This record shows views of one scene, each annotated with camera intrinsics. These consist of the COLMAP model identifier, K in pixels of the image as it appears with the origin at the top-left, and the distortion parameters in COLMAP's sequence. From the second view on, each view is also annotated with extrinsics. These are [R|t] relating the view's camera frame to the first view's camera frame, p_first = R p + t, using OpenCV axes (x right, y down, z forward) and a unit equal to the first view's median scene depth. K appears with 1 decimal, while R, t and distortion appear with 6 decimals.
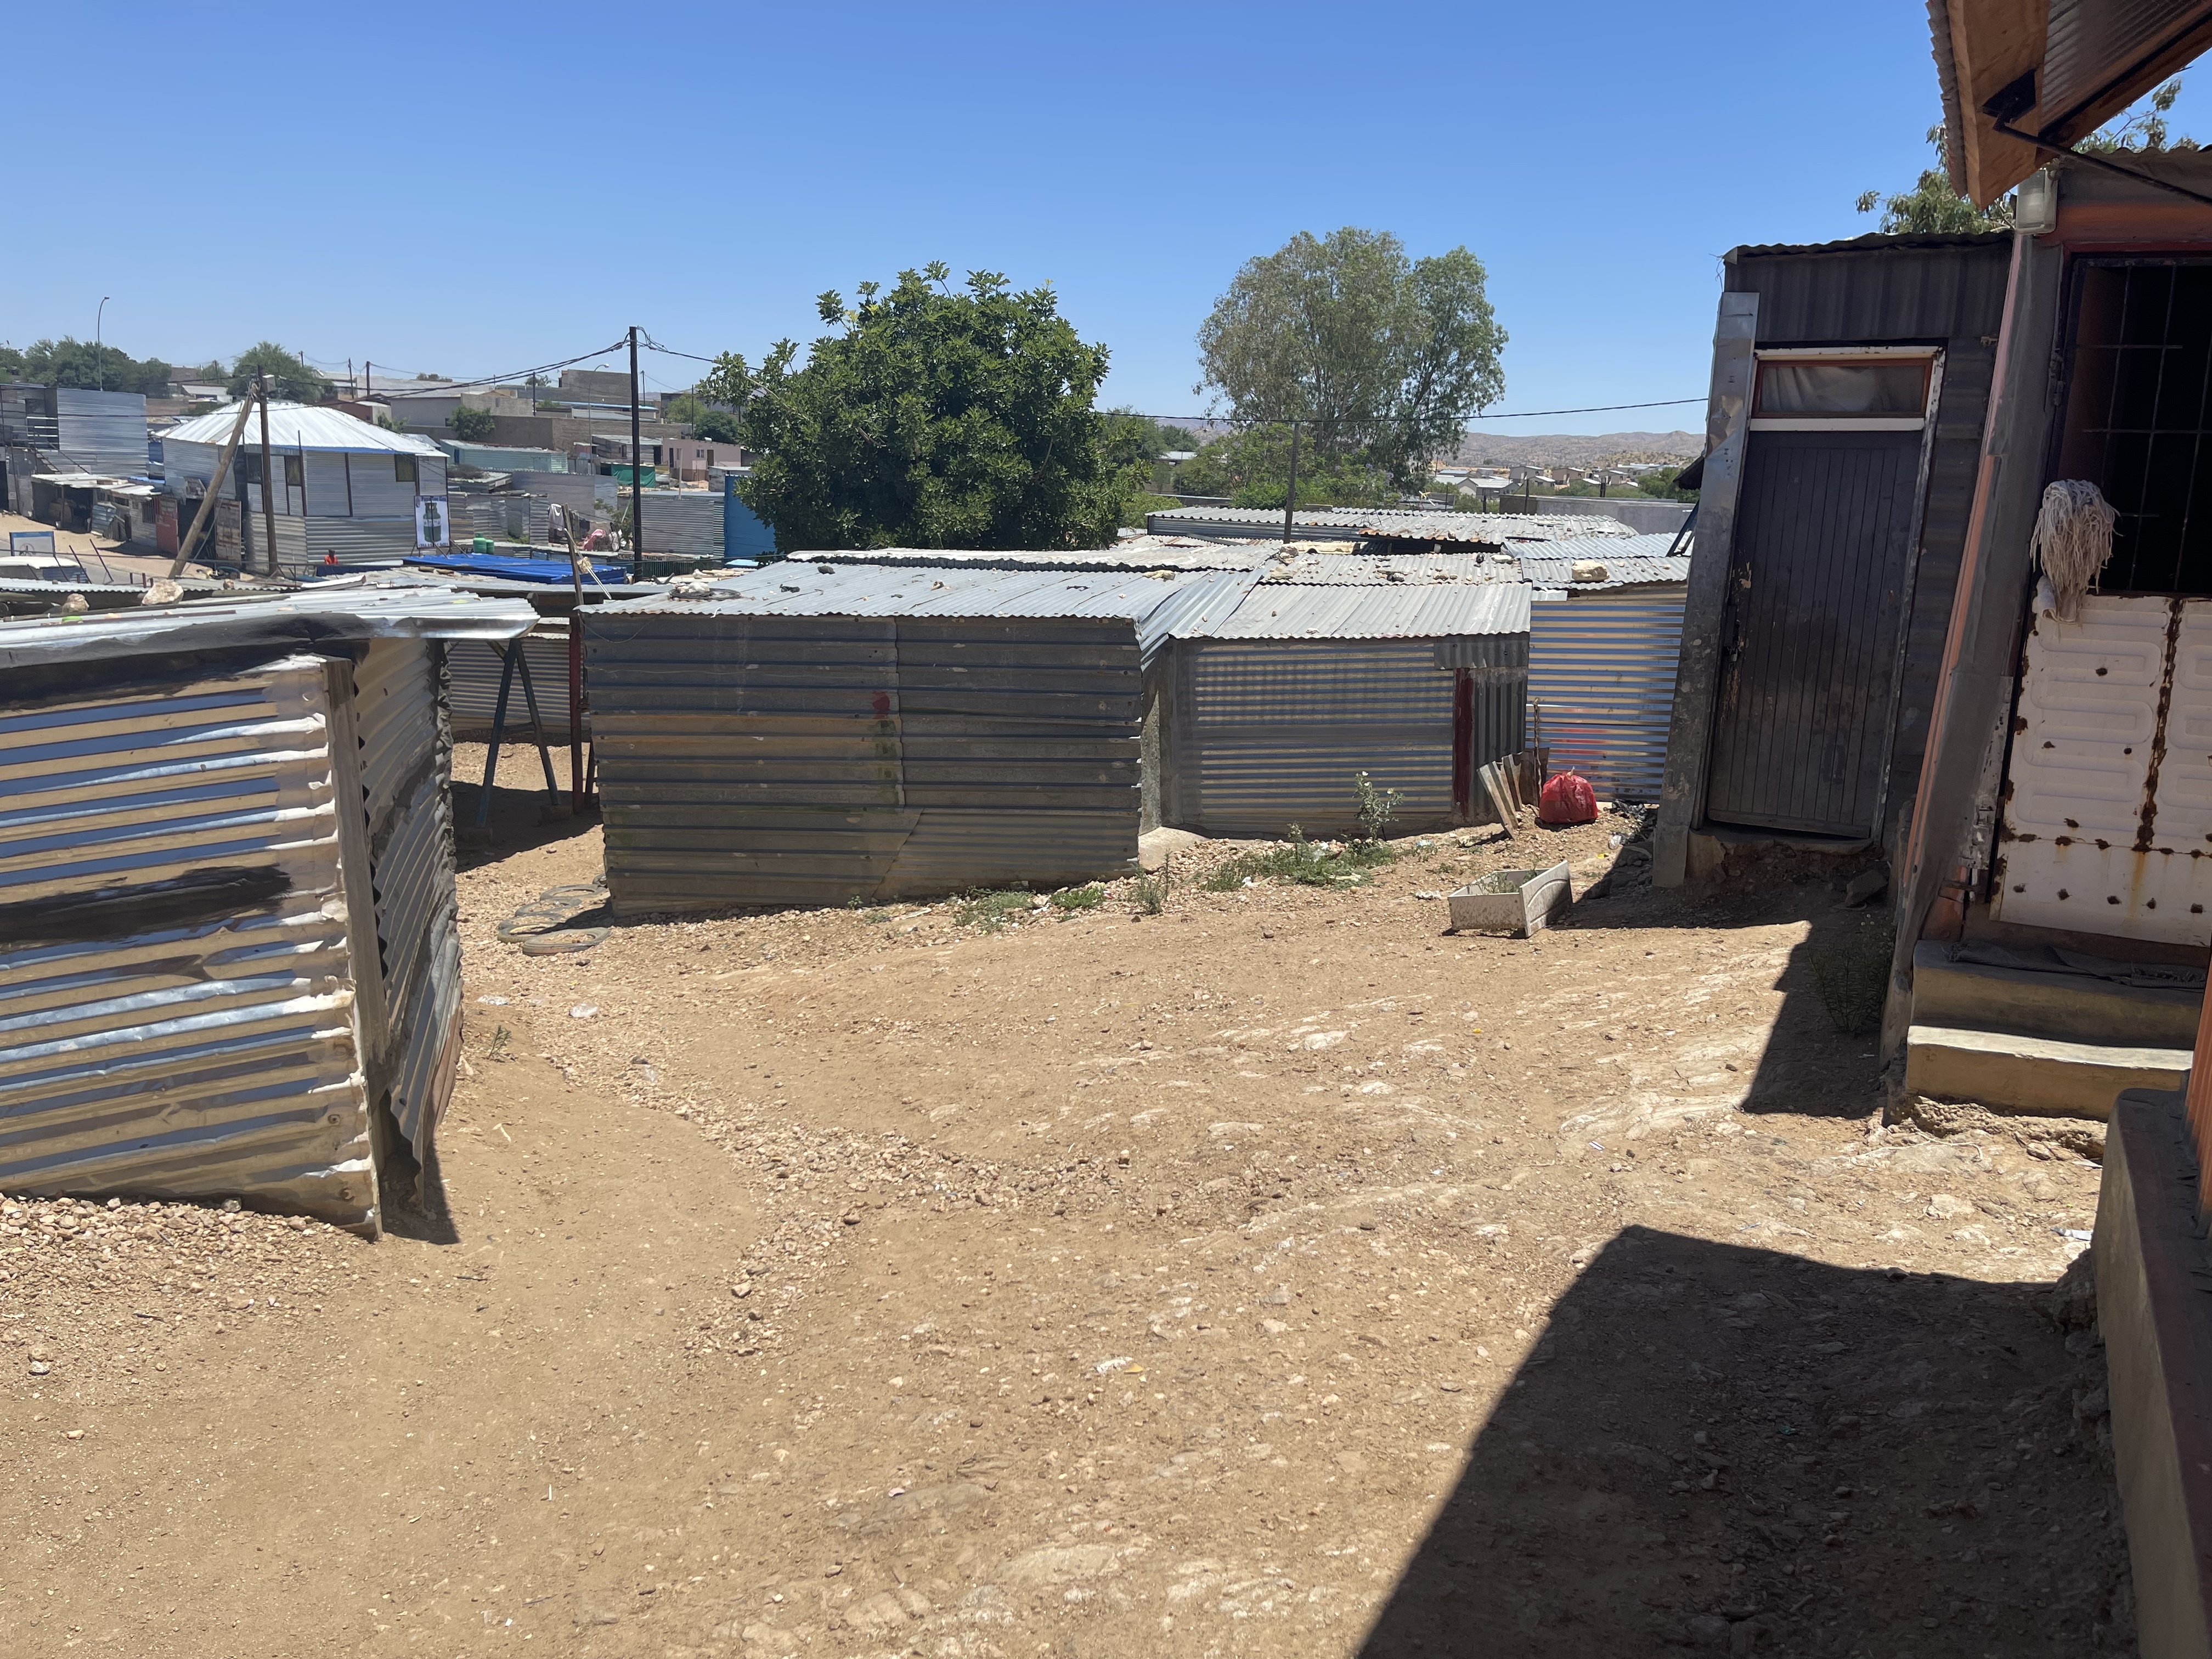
lens RADIAL K [[1618.3, 0, 1104.6], [0, 1618.3, 779.5], [0, 0, 1]] dist [0.074991, -0.091774]
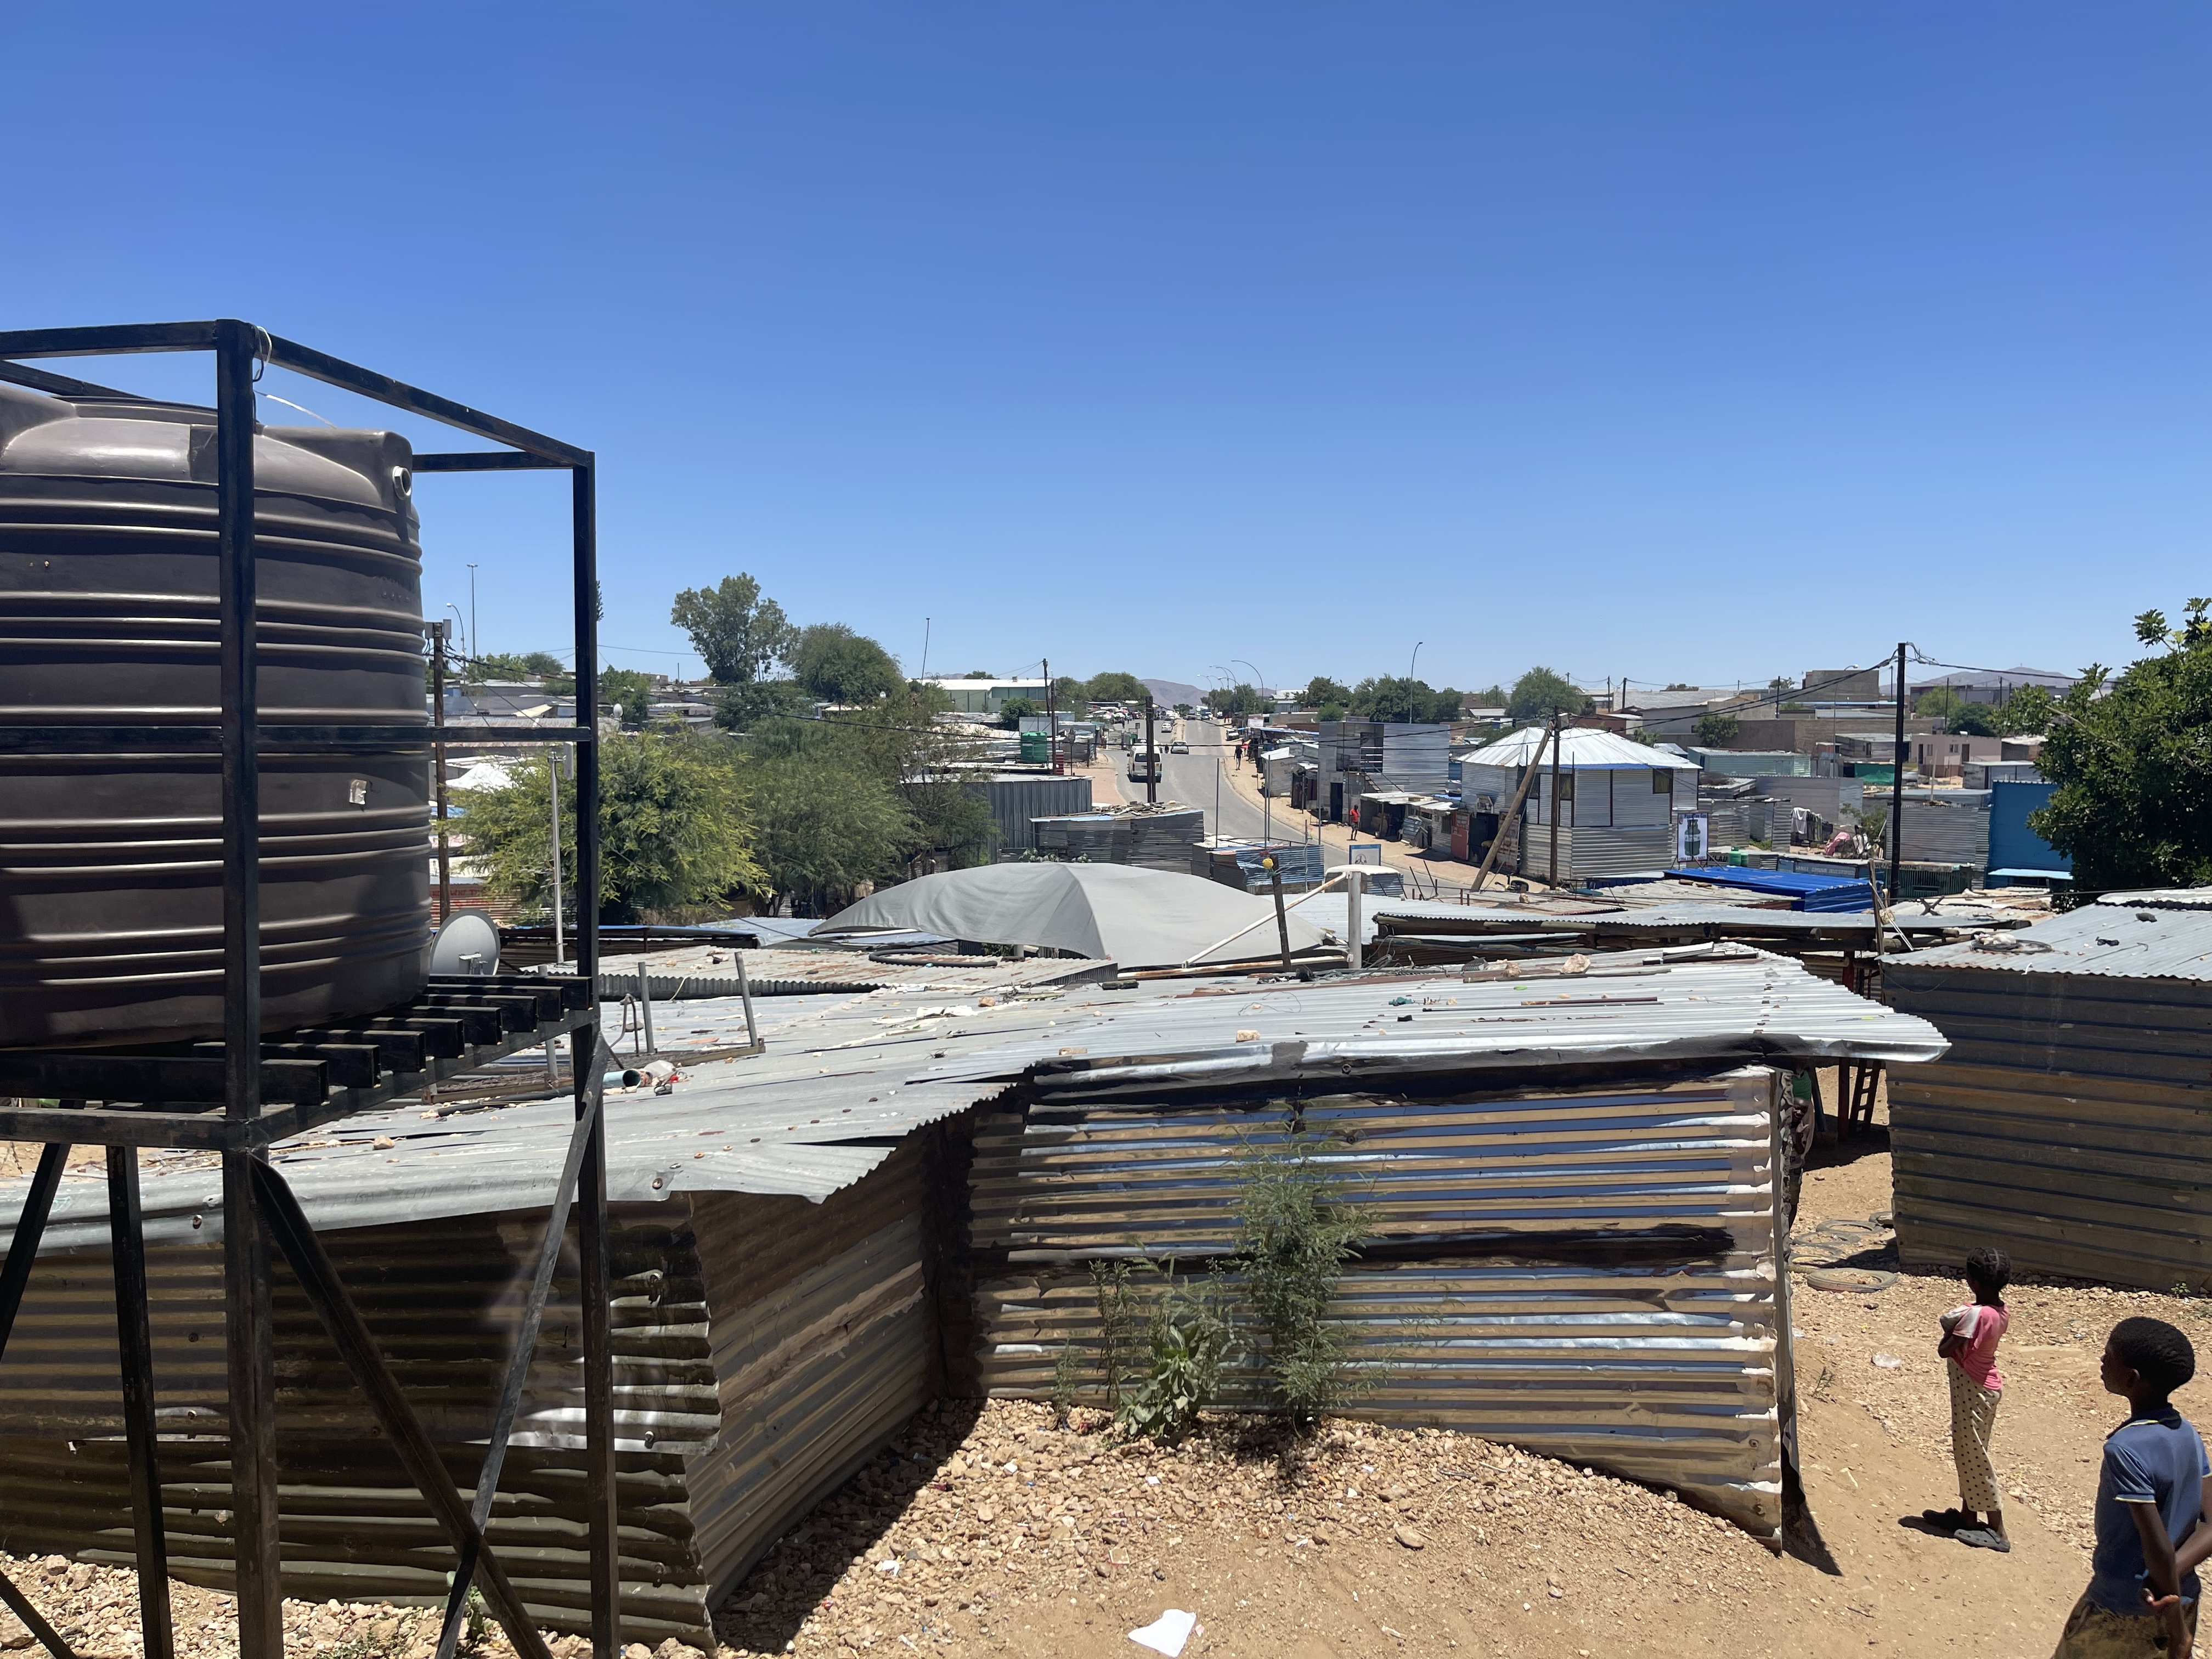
lens RADIAL K [[1695.5, 0, 1106.0], [0, 1695.5, 829.5], [0, 0, 1]] dist [0.084414, -0.108276]
pose [[0.781203, 0.005467, -0.624253, -0.023502], [-0.083748, 0.991841, -0.096118, -0.038132], [0.618634, 0.127367, 0.775287, -0.160958]]
